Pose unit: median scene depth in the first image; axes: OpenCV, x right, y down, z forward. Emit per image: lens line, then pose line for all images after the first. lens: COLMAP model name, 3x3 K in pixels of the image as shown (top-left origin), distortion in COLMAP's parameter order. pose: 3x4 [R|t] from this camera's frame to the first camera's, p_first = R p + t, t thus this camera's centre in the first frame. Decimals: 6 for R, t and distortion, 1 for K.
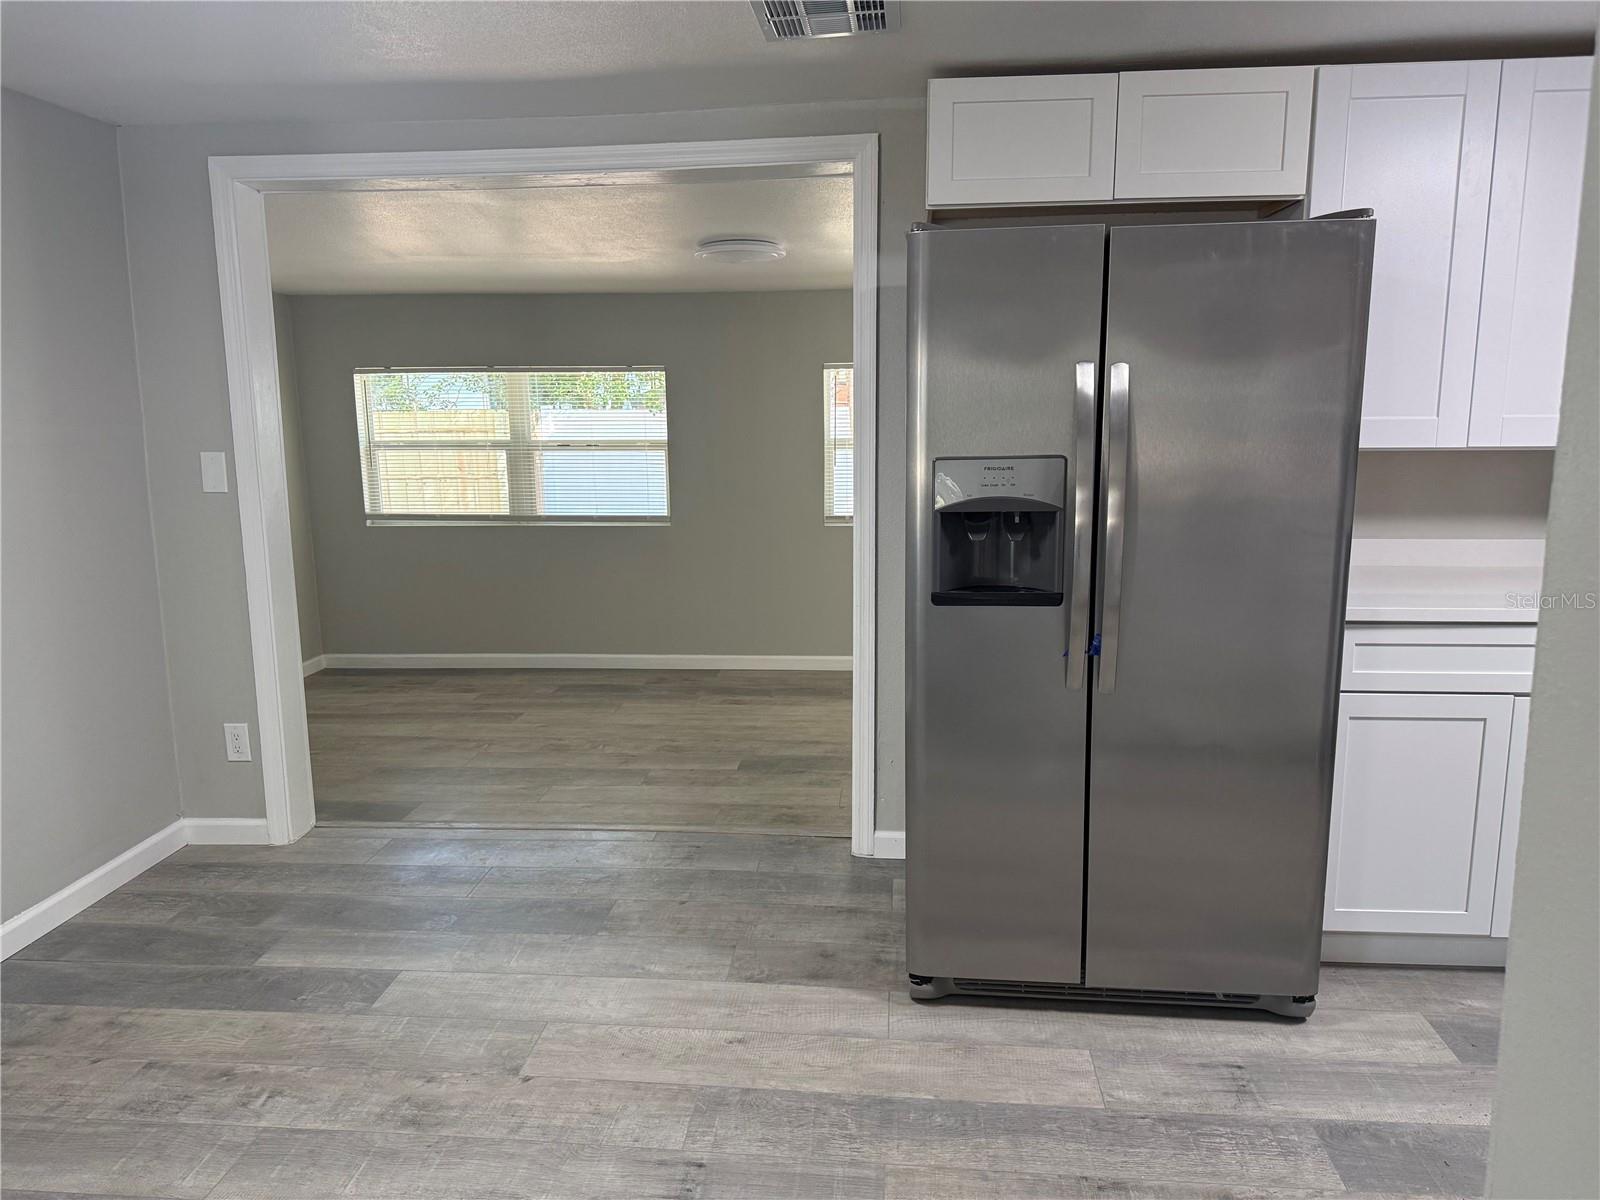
lens RADIAL K [[1098.5, 0, 856.5], [0, 1098.5, 601.9], [0, 0, 1]] dist [-0.003156, -0.027215]
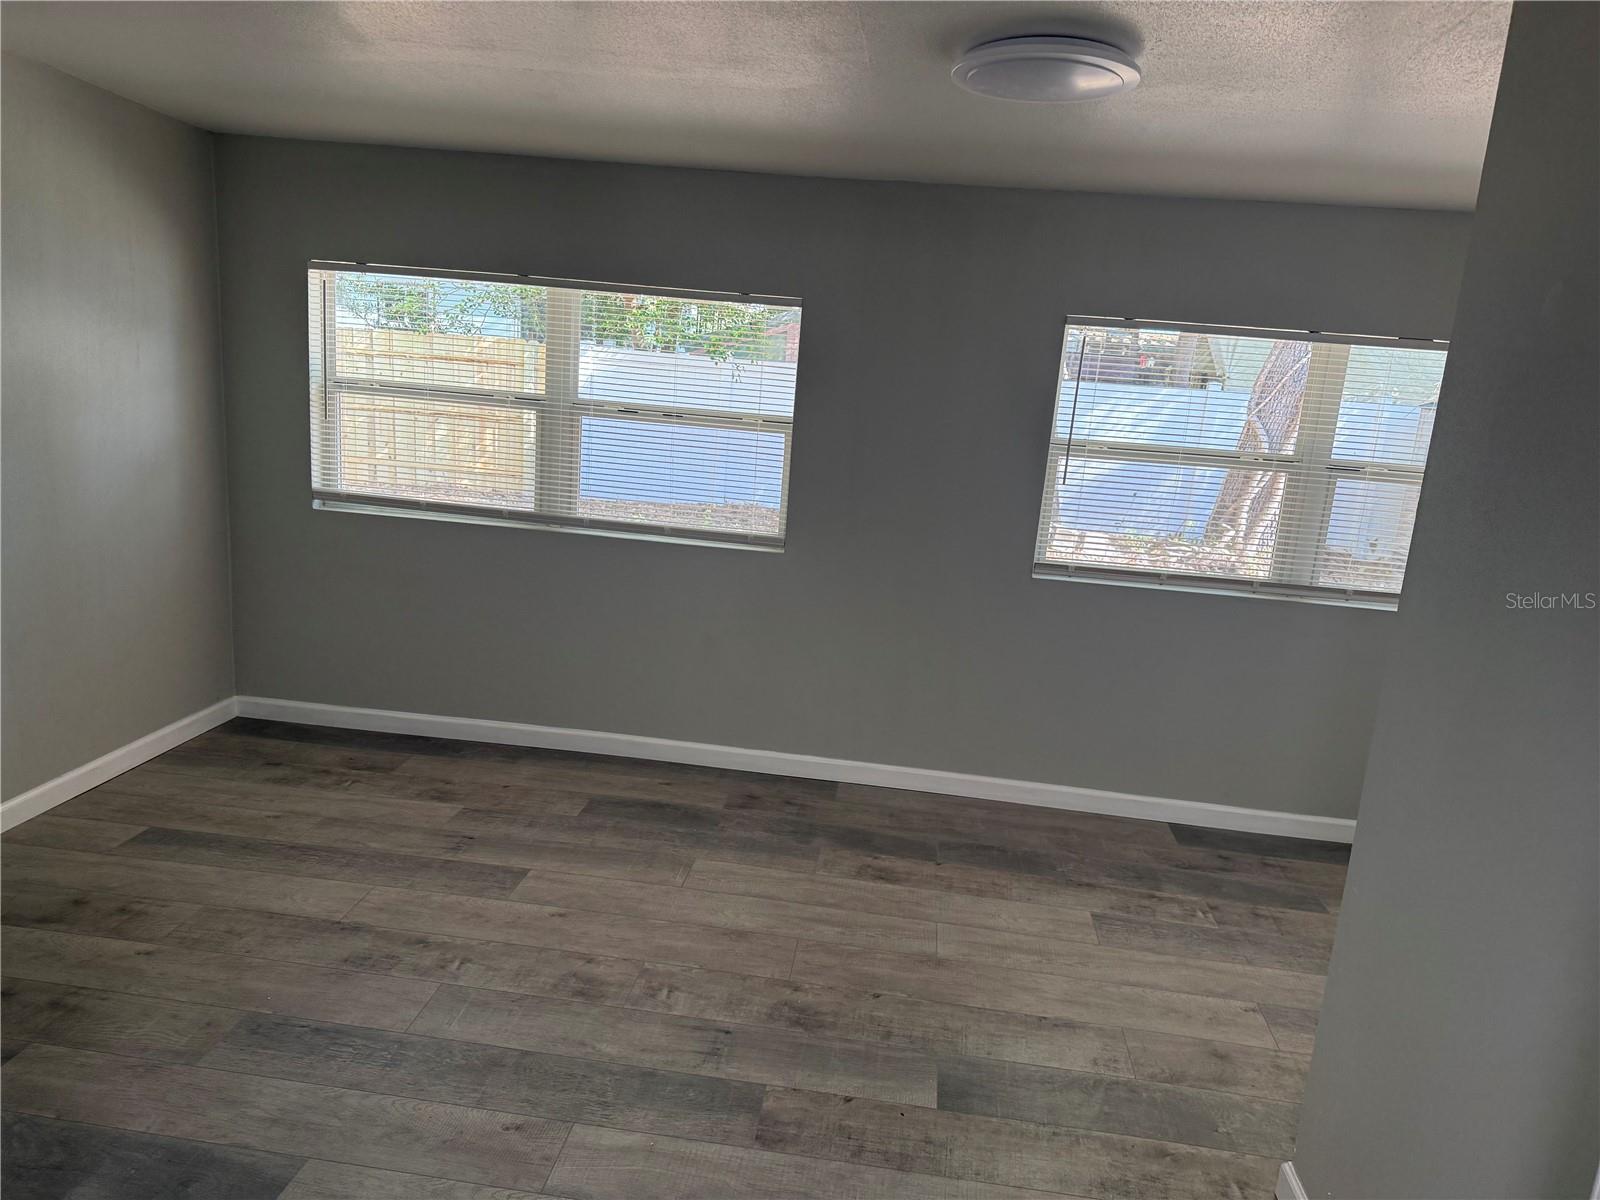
lens RADIAL K [[1118.8, 0, 800.0], [0, 1118.8, 600.0], [0, 0, 1]] dist [0.118503, -0.225063]
pose [[0.993651, 0.093051, -0.063247, -0.119725], [-0.090925, 0.995218, 0.035695, -0.068077], [0.066266, -0.029717, 0.997359, 0.365593]]
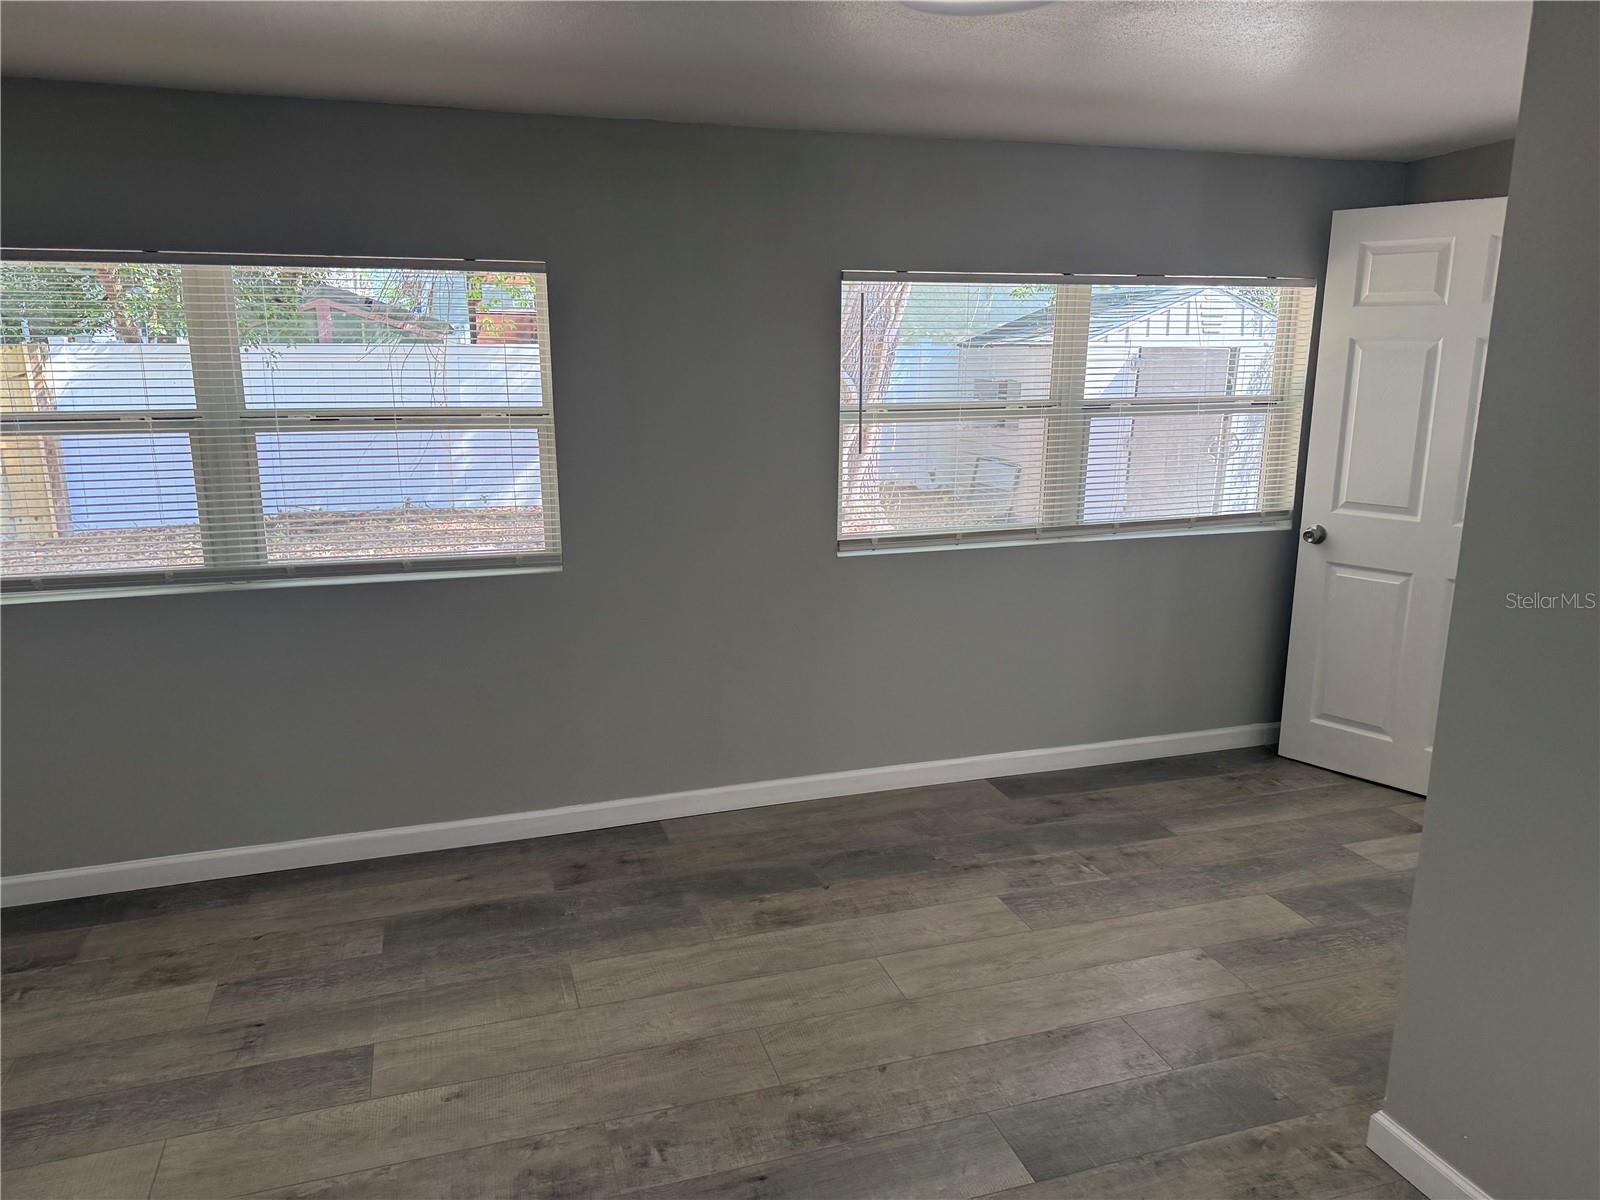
lens RADIAL K [[1137.3, 0, 800.0], [0, 1137.3, 600.0], [0, 0, 1]] dist [0.126818, -0.209016]
pose [[0.940368, -0.074934, 0.331803, -0.250101], [0.058627, 0.996541, 0.058901, -0.082907], [-0.335069, -0.035936, 0.941508, 0.455765]]
